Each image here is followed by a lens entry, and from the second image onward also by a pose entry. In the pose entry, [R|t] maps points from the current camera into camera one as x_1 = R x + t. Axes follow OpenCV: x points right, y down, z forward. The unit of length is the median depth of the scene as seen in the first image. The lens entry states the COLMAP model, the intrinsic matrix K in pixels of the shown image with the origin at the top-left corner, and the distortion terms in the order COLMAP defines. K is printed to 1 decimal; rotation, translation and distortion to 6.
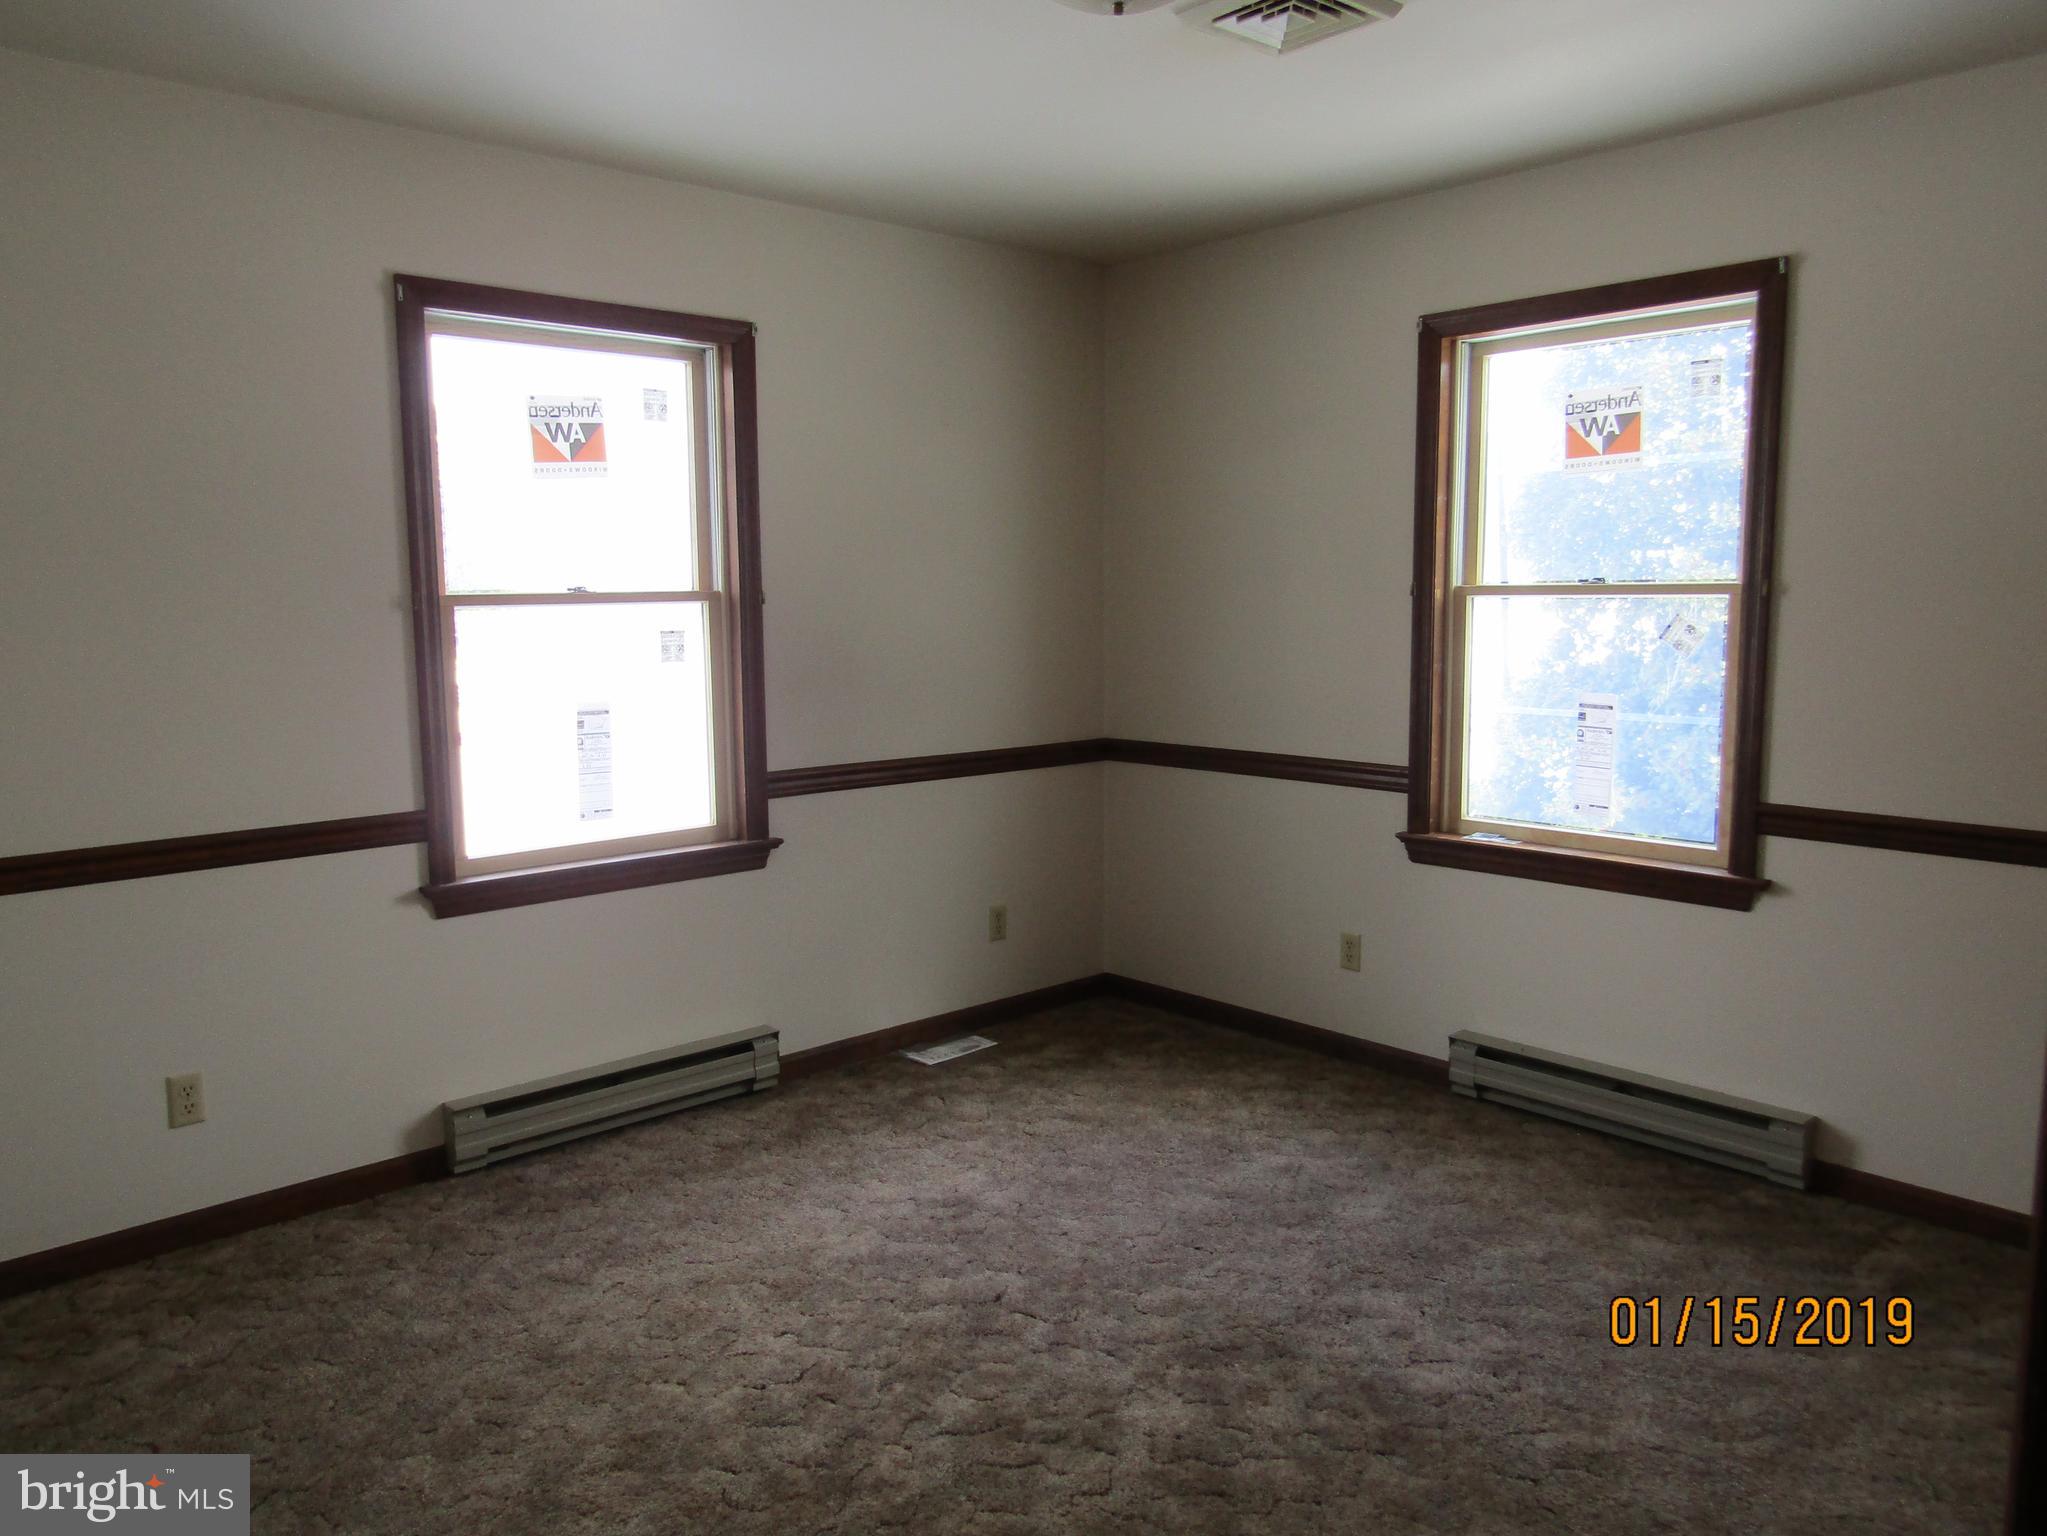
lens RADIAL K [[1447.6, 0, 1032.5], [0, 1447.6, 765.7], [0, 0, 1]] dist [0.000335, 0.002710]
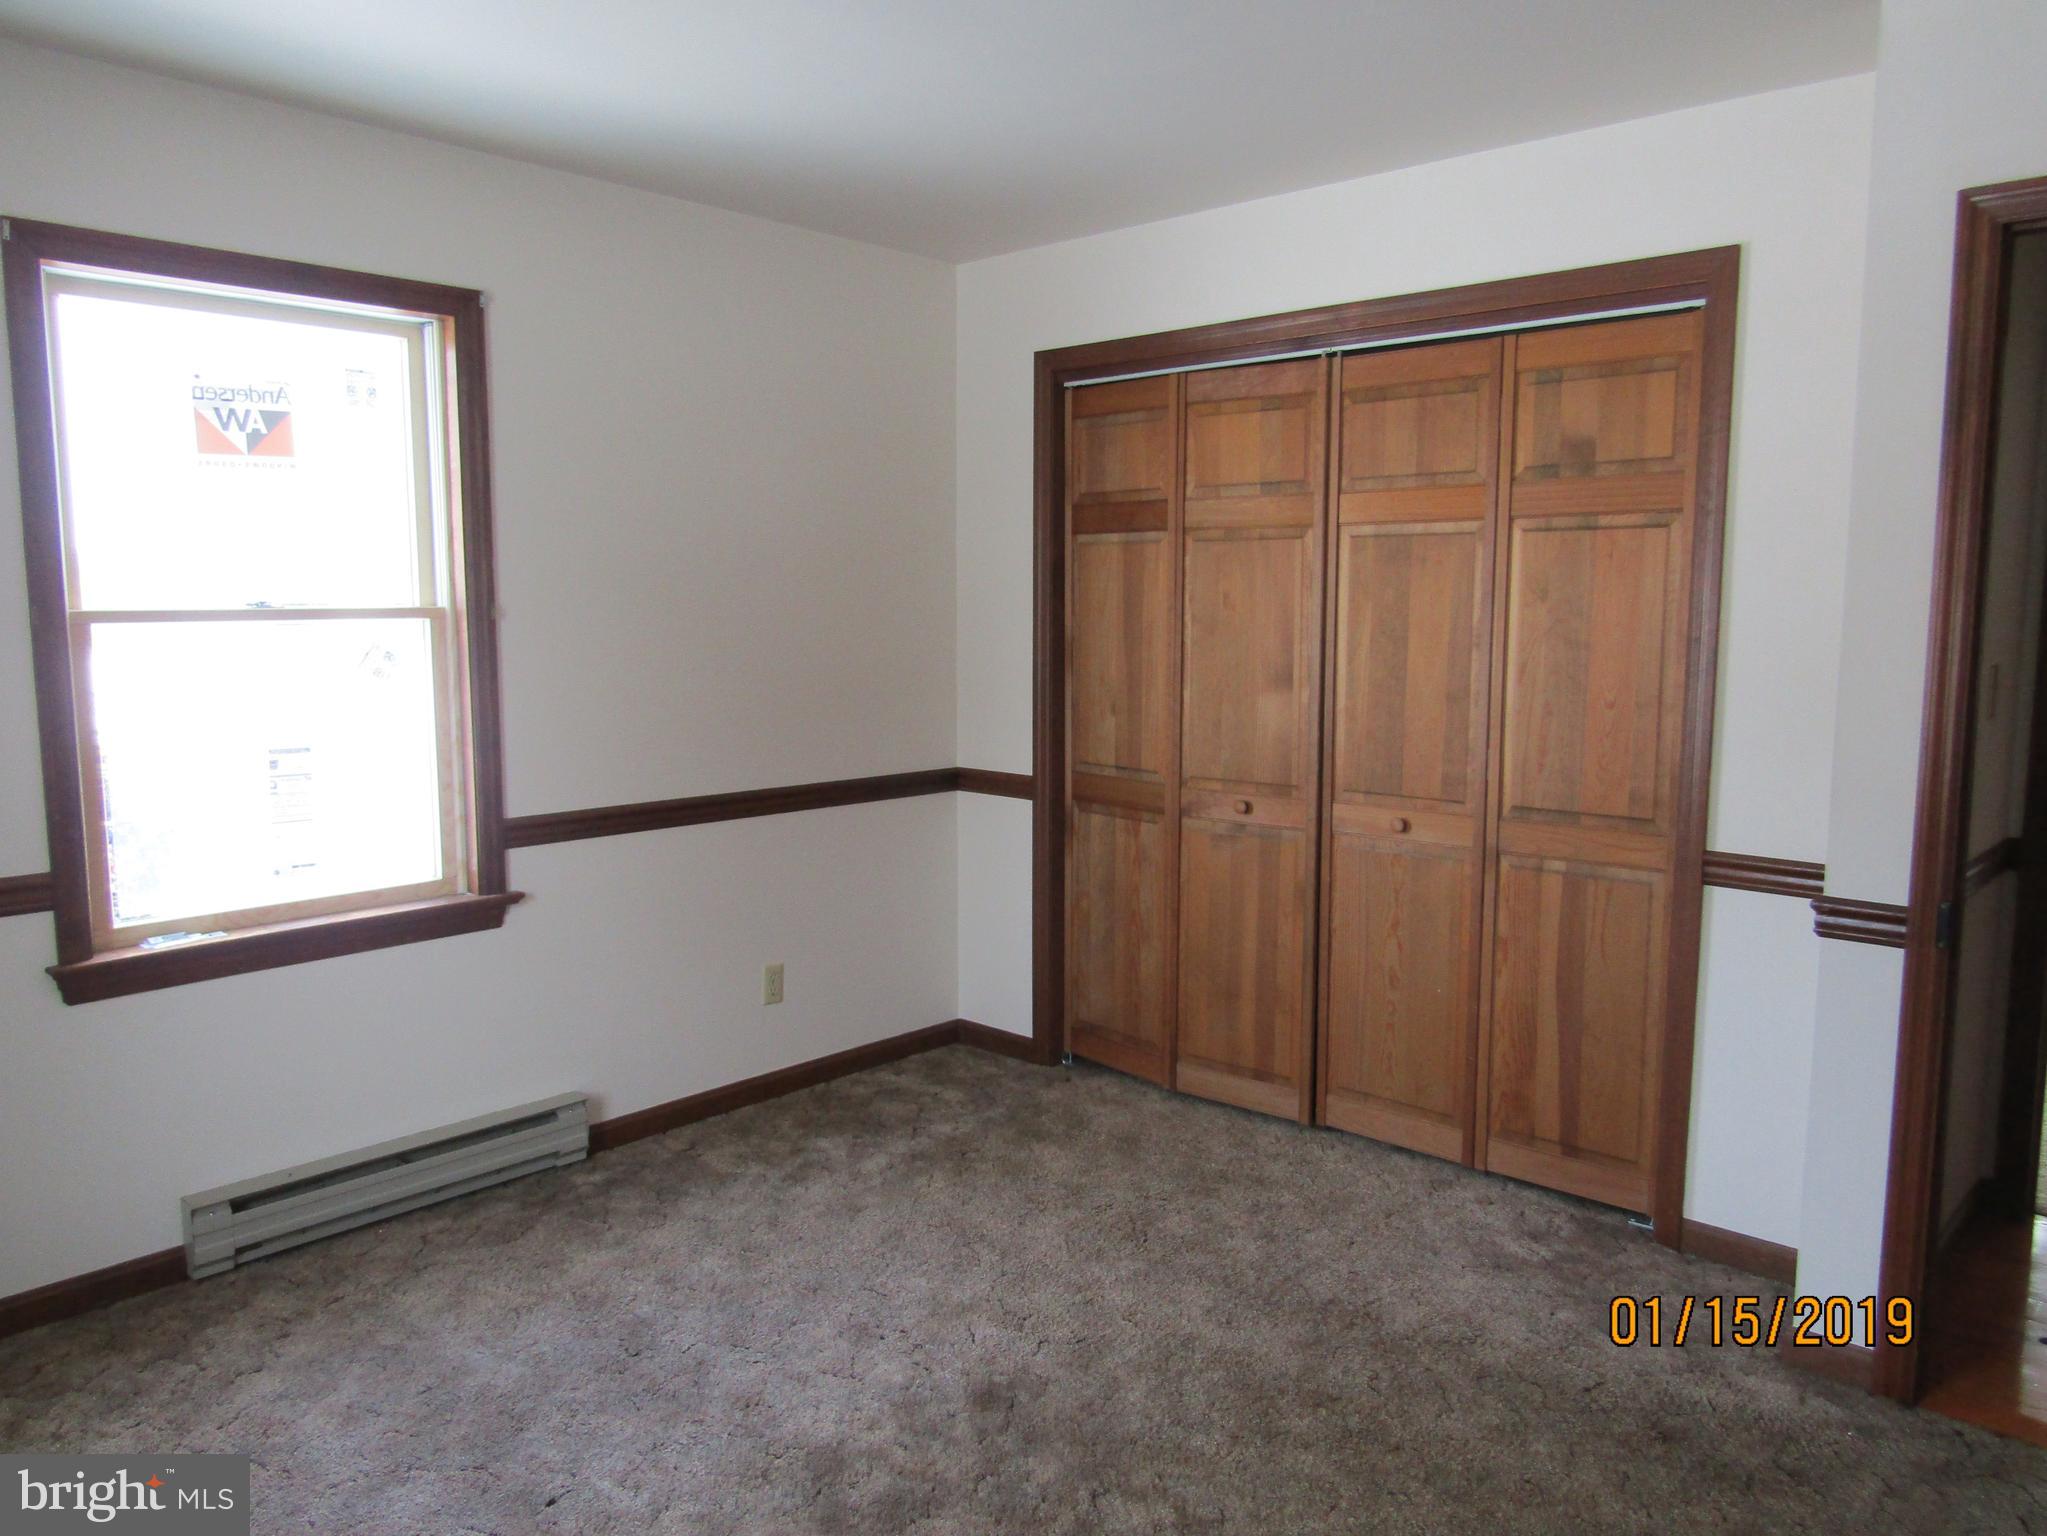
lens RADIAL K [[1447.6, 0, 1032.5], [0, 1447.6, 765.7], [0, 0, 1]] dist [0.000335, 0.002710]
pose [[-0.076615, -0.107653, 0.991232, -0.525445], [0.122092, 0.985660, 0.116484, -0.083314], [-0.989557, 0.129946, -0.062373, 0.659652]]
